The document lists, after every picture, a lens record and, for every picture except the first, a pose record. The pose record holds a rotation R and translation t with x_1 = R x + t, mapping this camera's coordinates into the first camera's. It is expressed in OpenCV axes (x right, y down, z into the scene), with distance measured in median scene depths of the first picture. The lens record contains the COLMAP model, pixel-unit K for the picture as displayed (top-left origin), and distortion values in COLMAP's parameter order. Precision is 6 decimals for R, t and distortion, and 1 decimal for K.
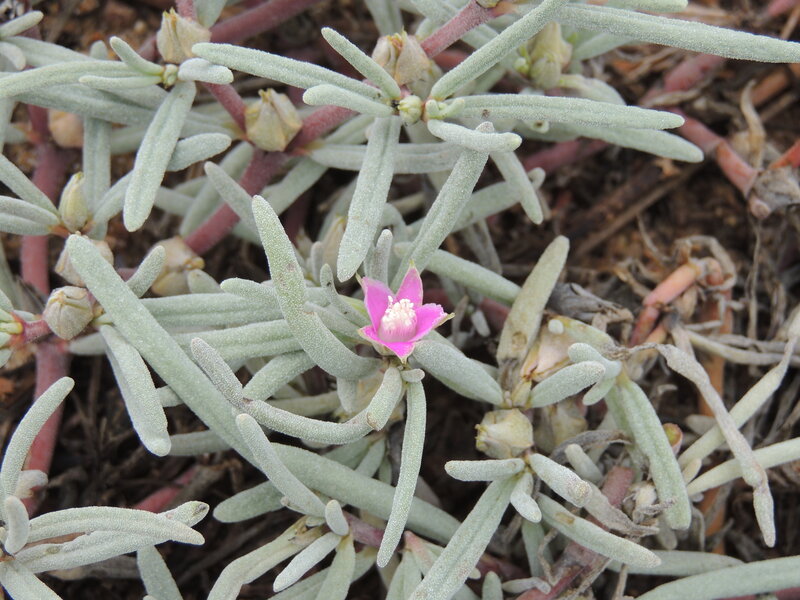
lens RADIAL K [[2347.9, 0, 400.2], [0, 2347.9, 299.8], [0, 0, 1]] dist [-0.185162, 0.000000]
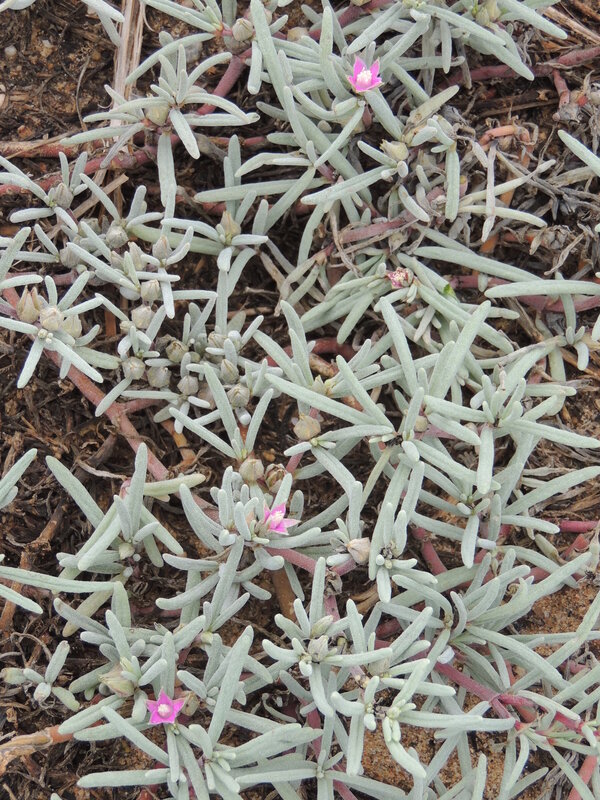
lens RADIAL K [[2347.9, 0, 299.3], [0, 2347.9, 400.0], [0, 0, 1]] dist [-0.185162, 0.000000]
pose [[0.917356, 0.394308, -0.054585, 0.171983], [-0.387835, 0.916223, 0.100596, 0.081837], [0.089678, -0.071113, 0.993429, -1.246097]]
